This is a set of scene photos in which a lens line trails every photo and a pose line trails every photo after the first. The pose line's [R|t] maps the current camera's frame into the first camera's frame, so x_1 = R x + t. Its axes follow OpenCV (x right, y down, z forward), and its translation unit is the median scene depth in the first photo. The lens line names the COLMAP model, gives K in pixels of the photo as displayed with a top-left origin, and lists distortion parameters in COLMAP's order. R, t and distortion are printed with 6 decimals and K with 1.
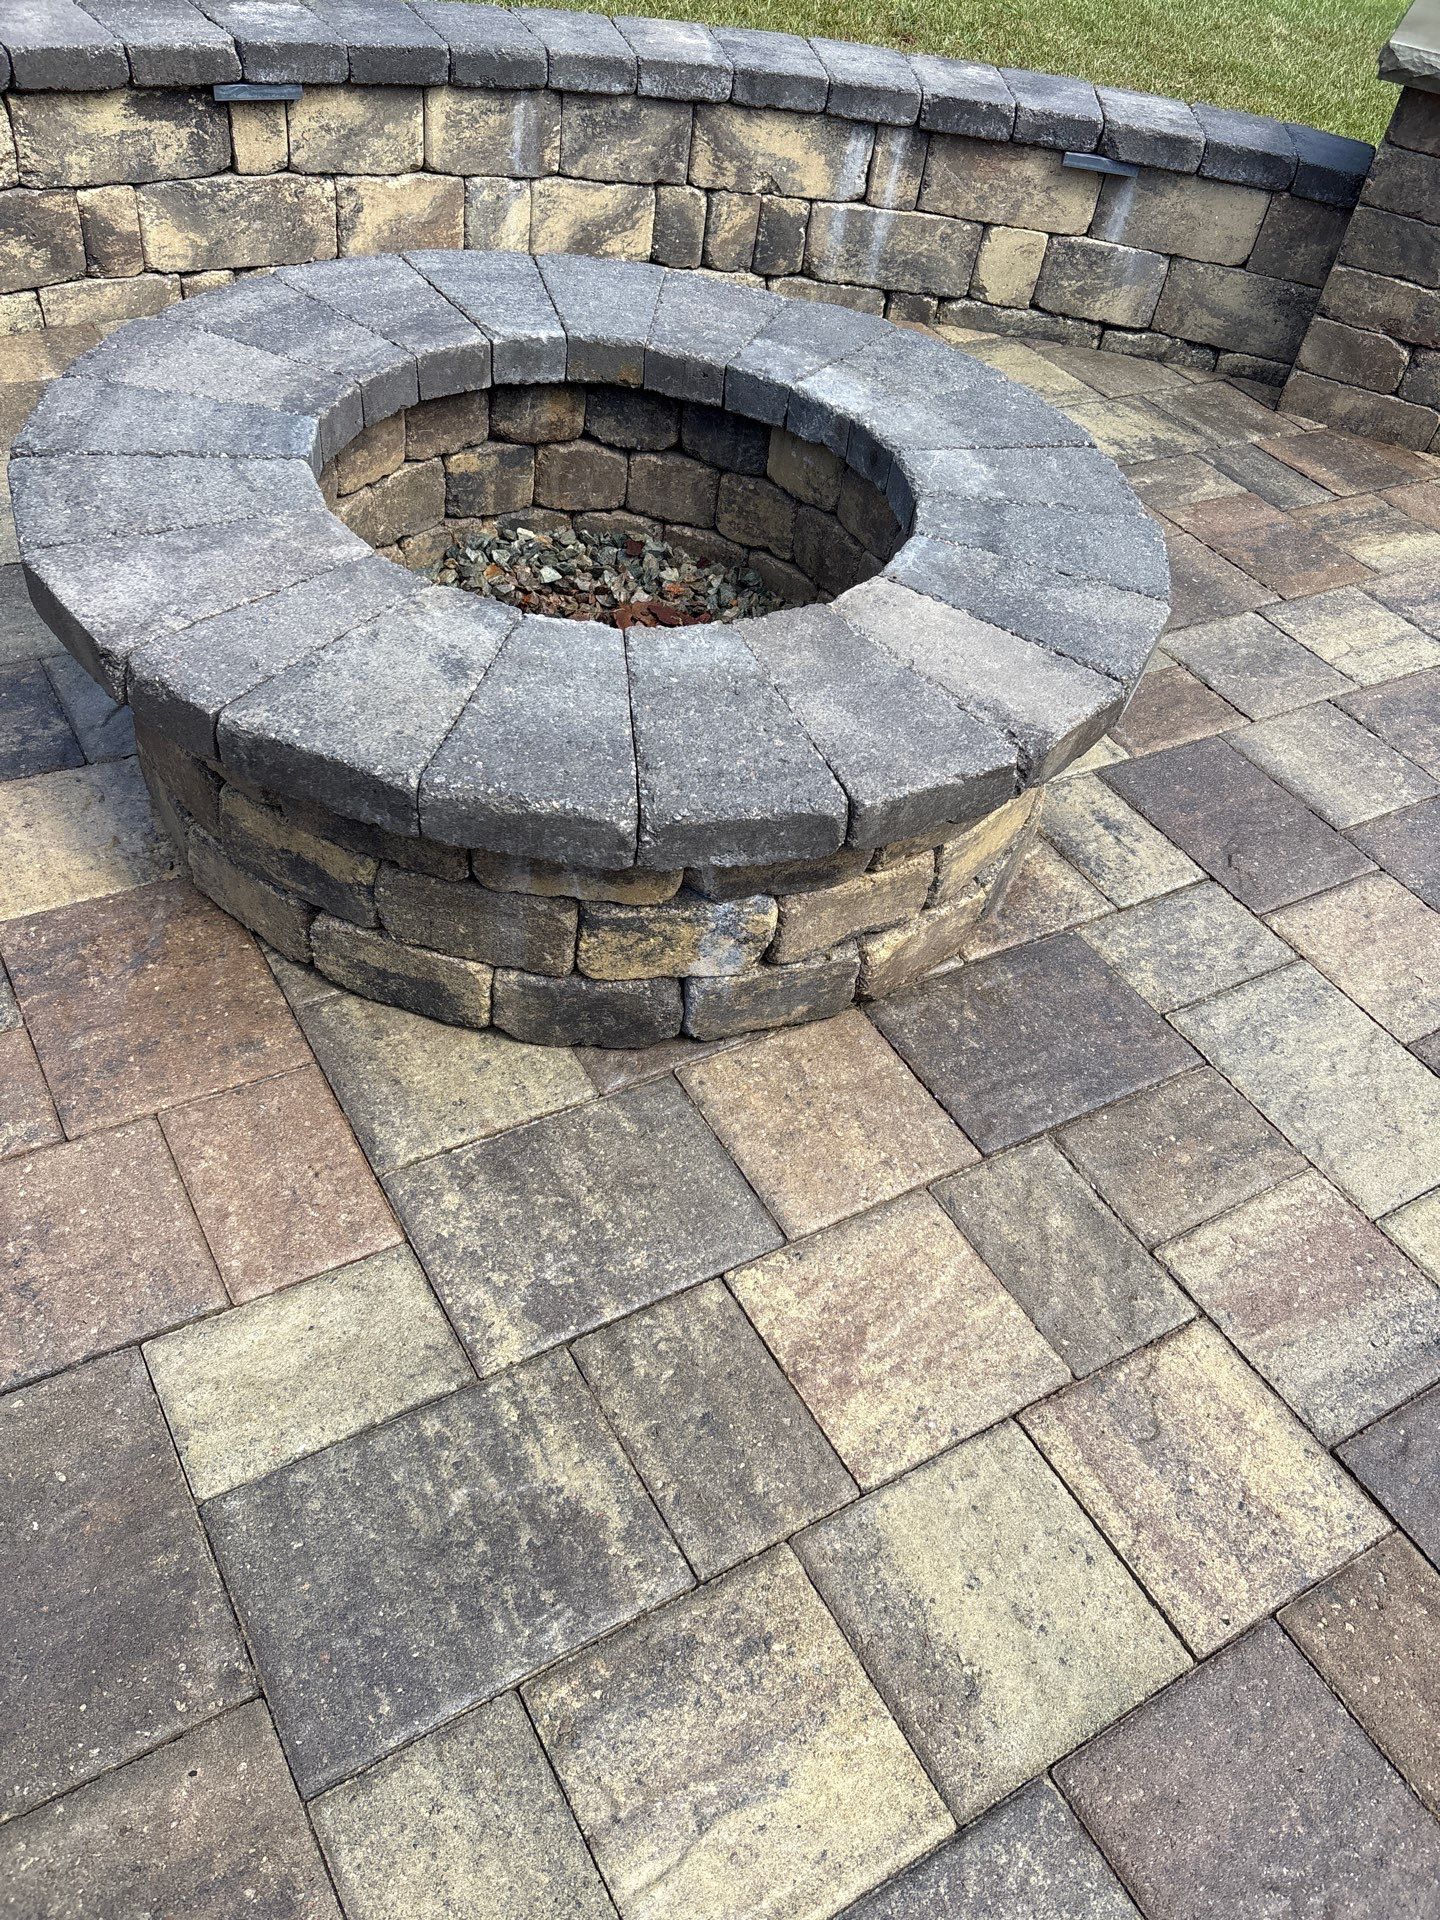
lens RADIAL K [[1443.3, 0, 720.0], [0, 1443.3, 960.0], [0, 0, 1]] dist [0.037607, -0.058859]
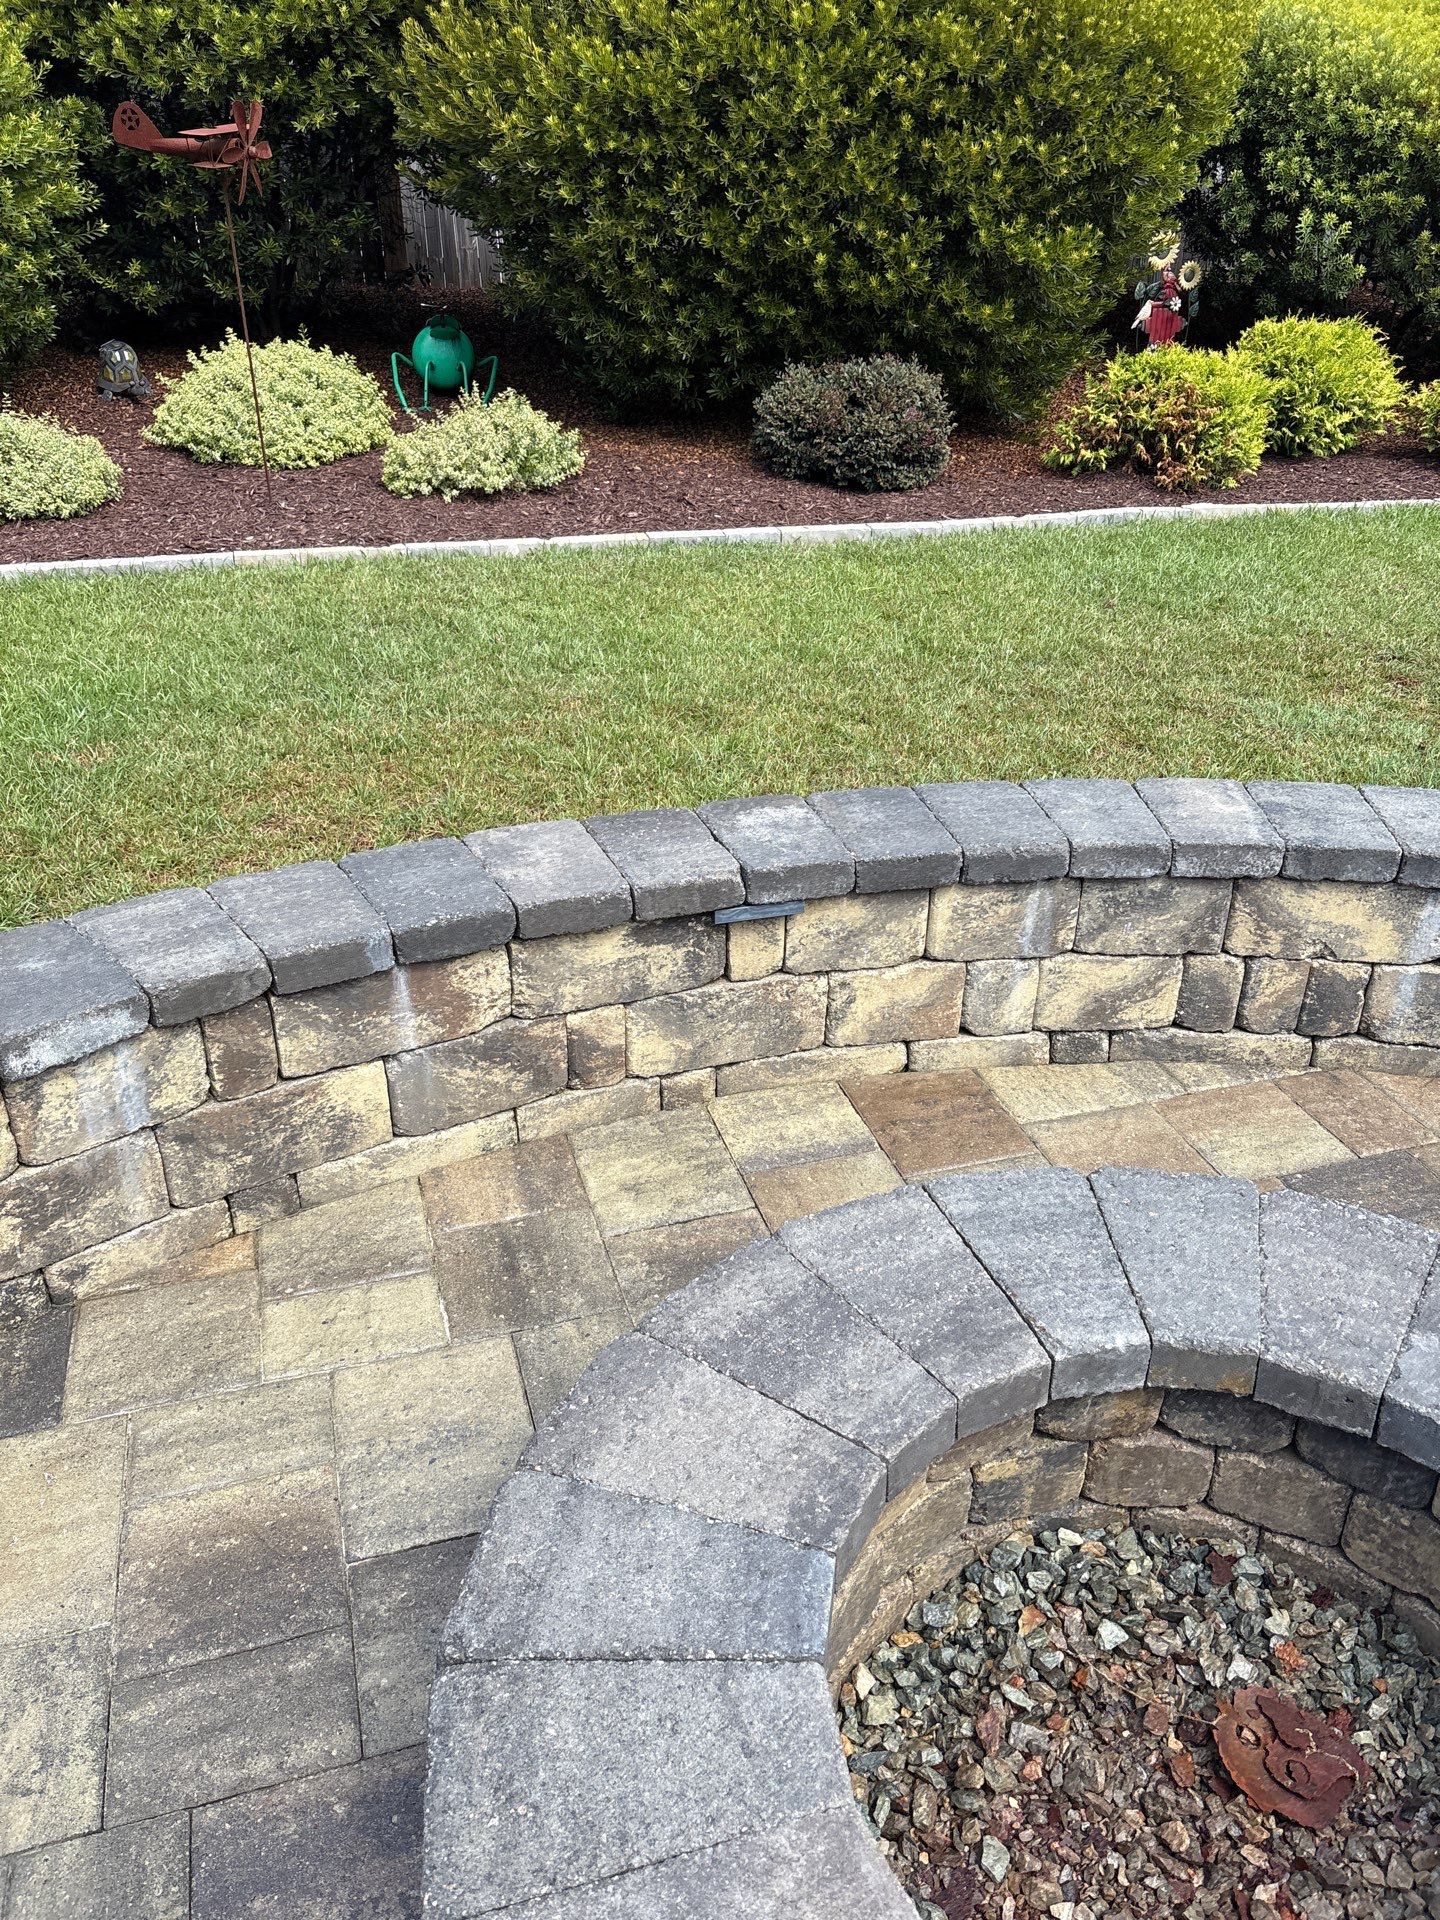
lens RADIAL K [[1574.1, 0, 717.4], [0, 1574.1, 1078.6], [0, 0, 1]] dist [0.162844, -0.563703]
pose [[0.960075, 0.004185, -0.279710, -0.051985], [-0.092790, 0.948044, -0.304307, -0.163318], [0.263904, 0.318112, 0.910582, 0.084523]]
